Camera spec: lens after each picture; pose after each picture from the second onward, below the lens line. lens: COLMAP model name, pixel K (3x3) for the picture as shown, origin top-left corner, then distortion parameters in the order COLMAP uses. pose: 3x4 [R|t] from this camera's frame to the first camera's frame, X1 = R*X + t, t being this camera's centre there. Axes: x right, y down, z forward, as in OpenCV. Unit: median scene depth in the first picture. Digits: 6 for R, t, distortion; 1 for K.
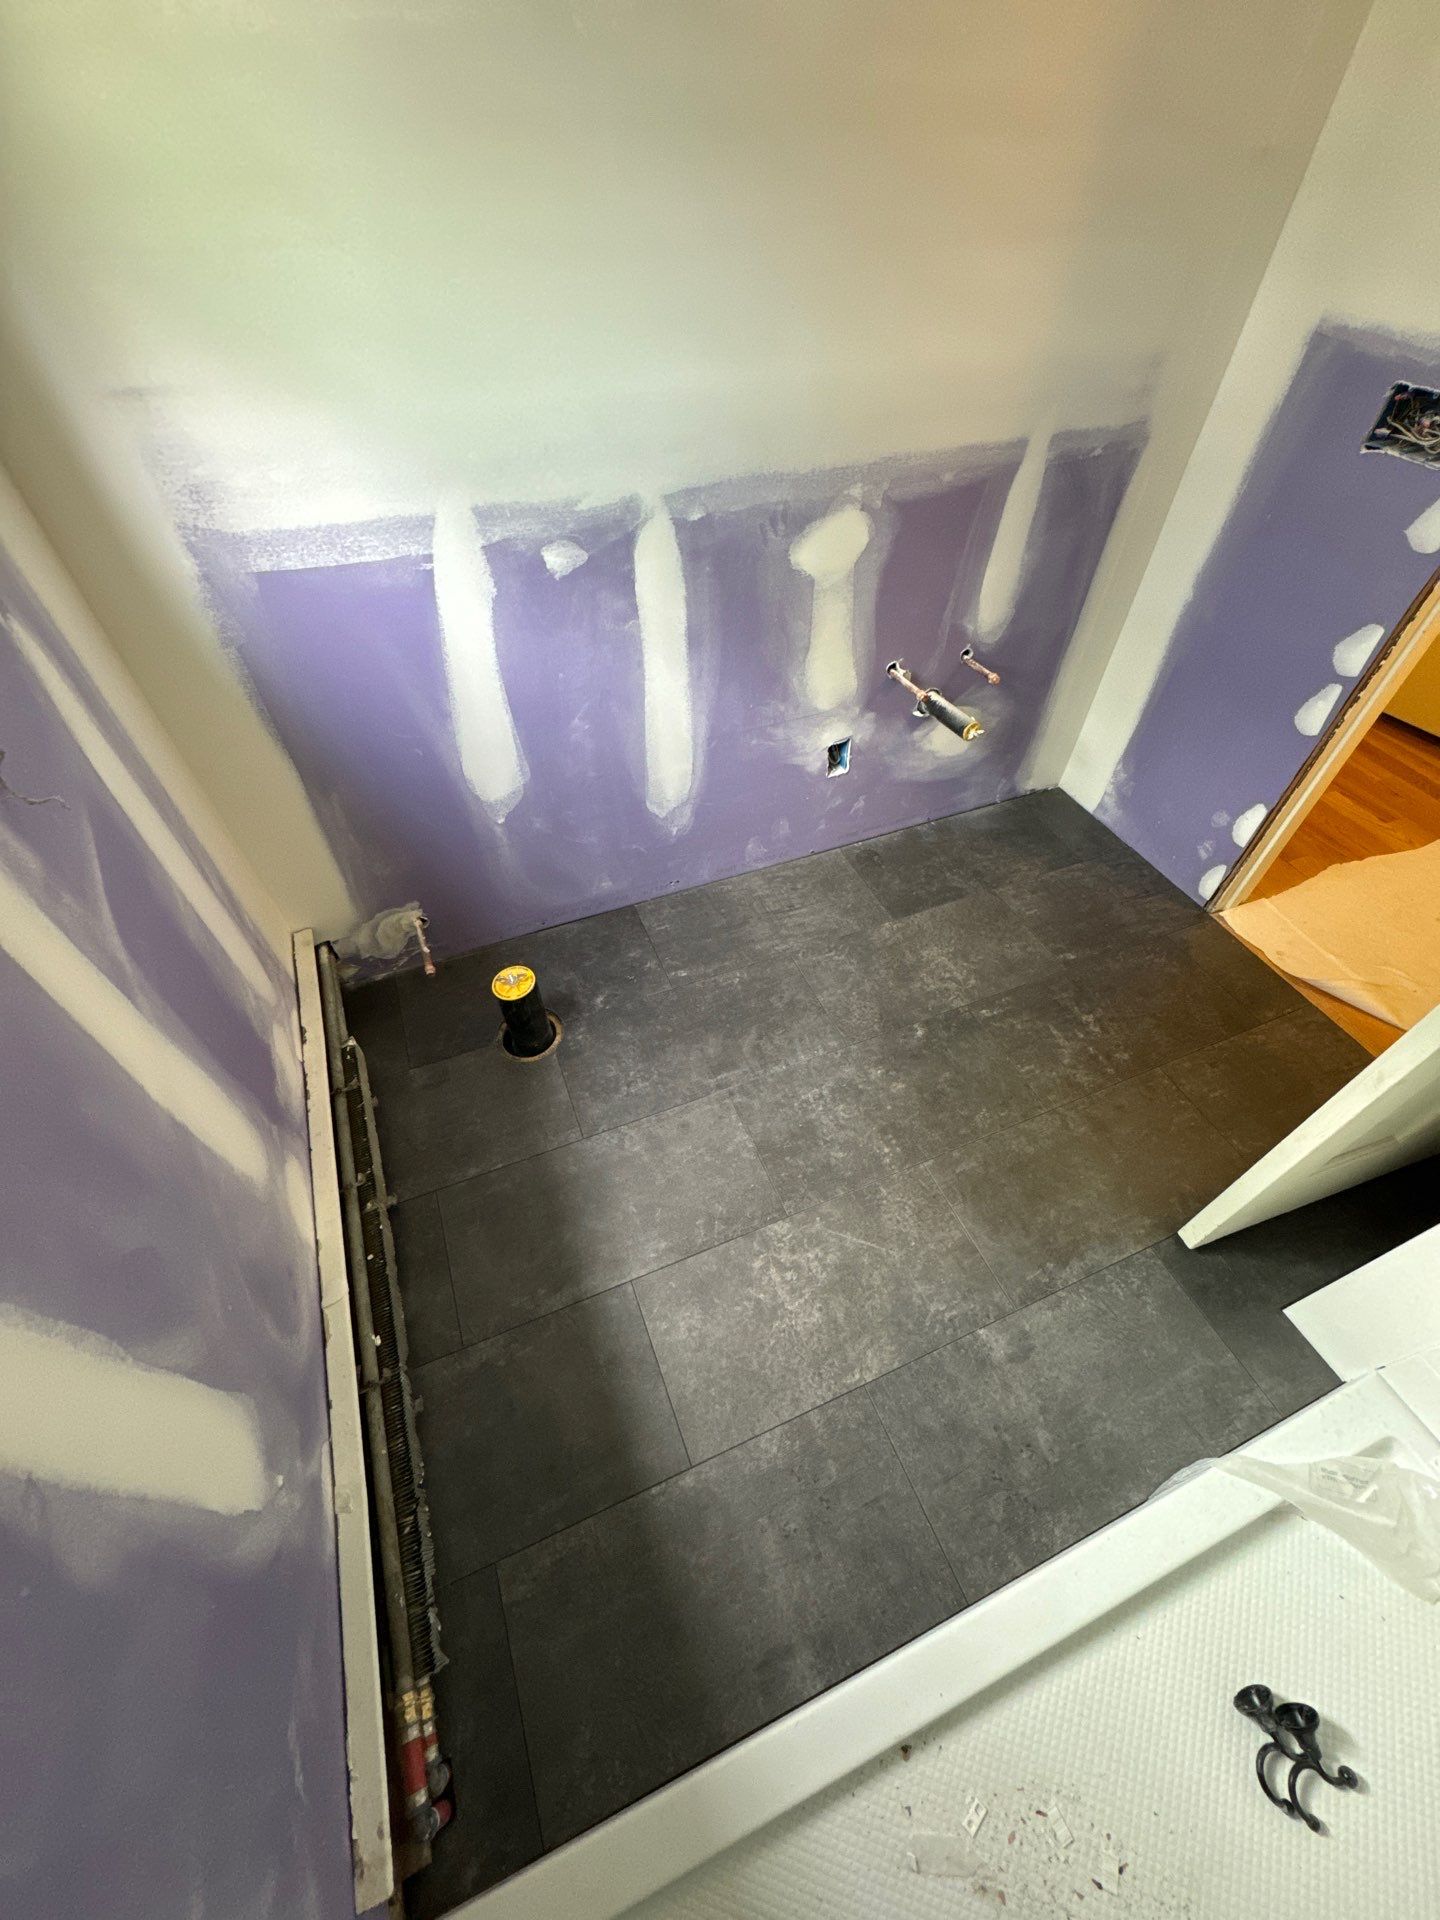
lens RADIAL K [[765.7, 0, 722.8], [0, 765.7, 959.9], [0, 0, 1]] dist [-0.000577, -0.000329]
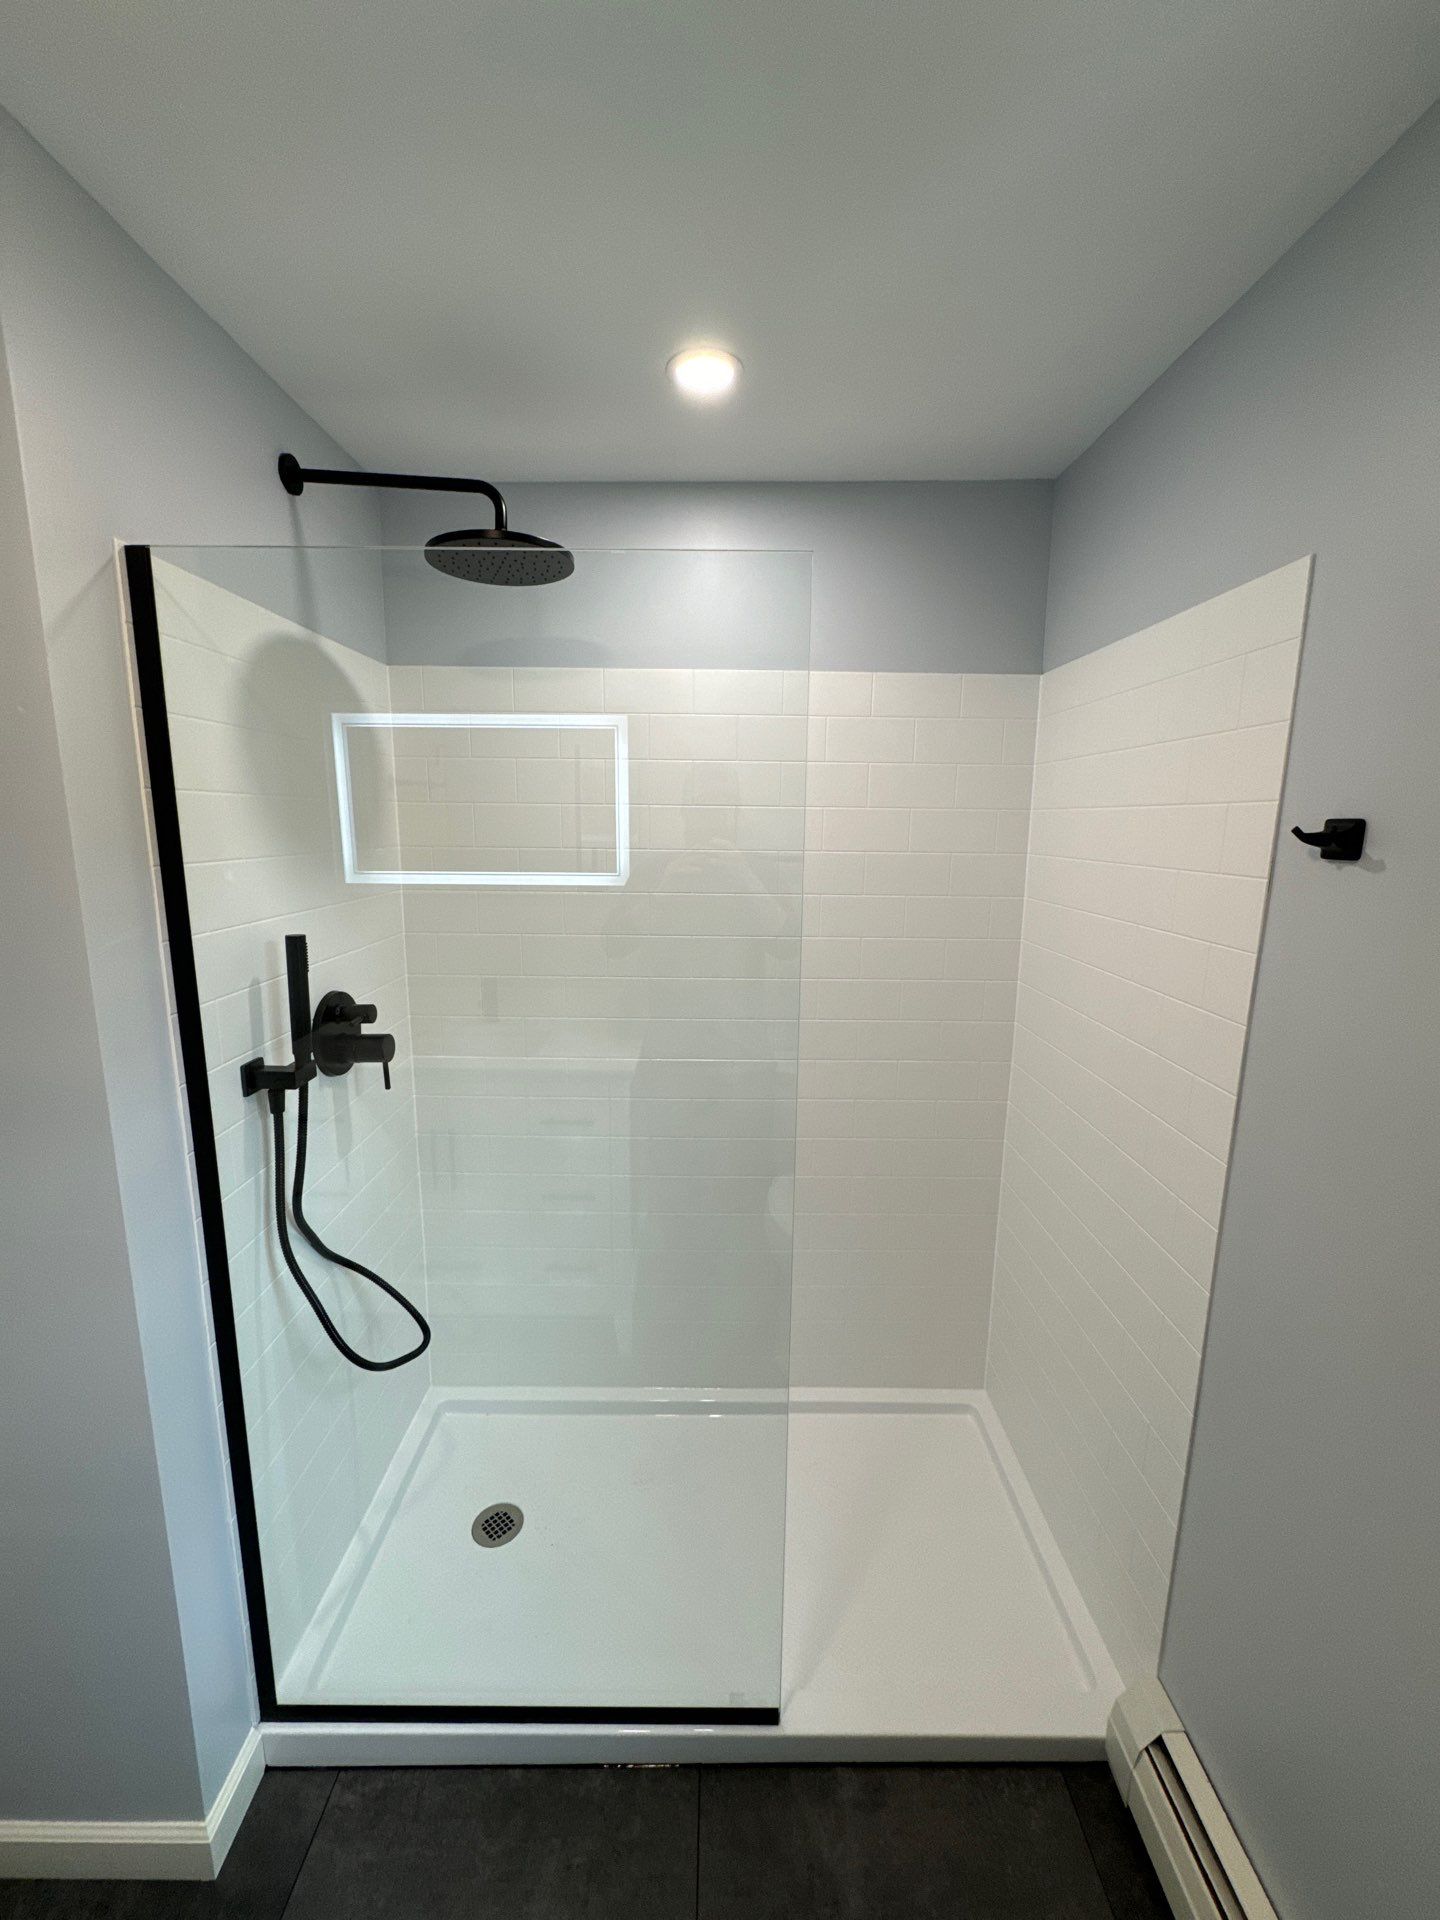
lens RADIAL K [[765.7, 0, 731.0], [0, 765.7, 954.3], [0, 0, 1]] dist [-0.000577, -0.000329]
pose [[-0.925849, -0.078717, 0.369603, -0.049780], [0.274762, 0.531256, 0.801419, -0.602945], [-0.259439, 0.843546, -0.470235, 0.369924]]
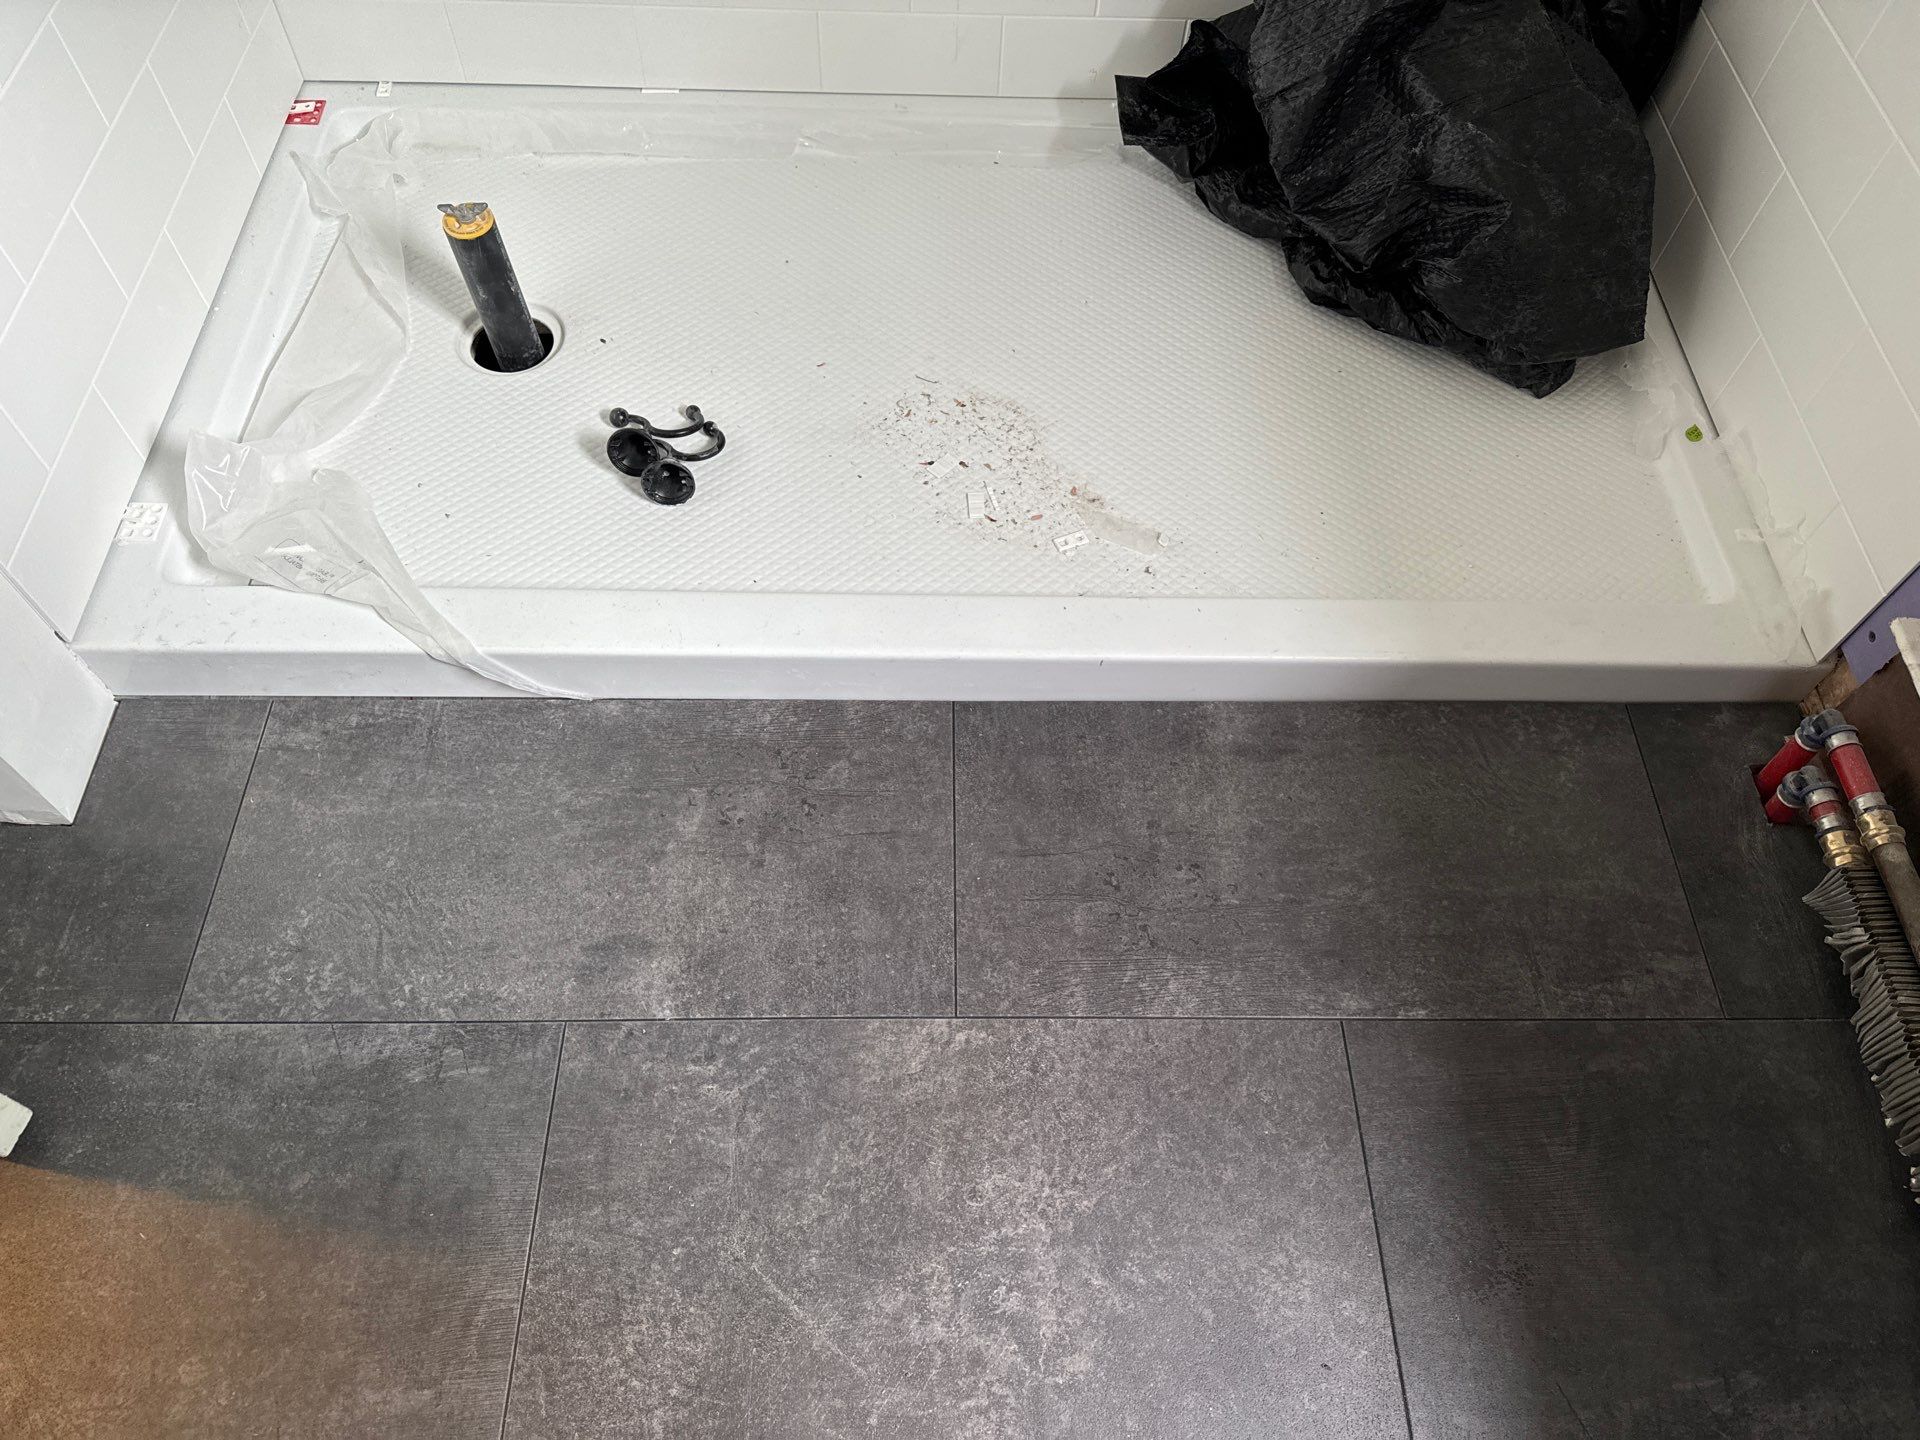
lens RADIAL K [[1351.3, 0, 960.1], [0, 1351.3, 715.3], [0, 0, 1]] dist [0.061028, -0.079555]
pose [[-0.926660, -0.331978, 0.176331, 0.086458], [0.261475, -0.232251, 0.936851, -0.175080], [-0.270061, 0.914248, 0.302022, 0.515366]]
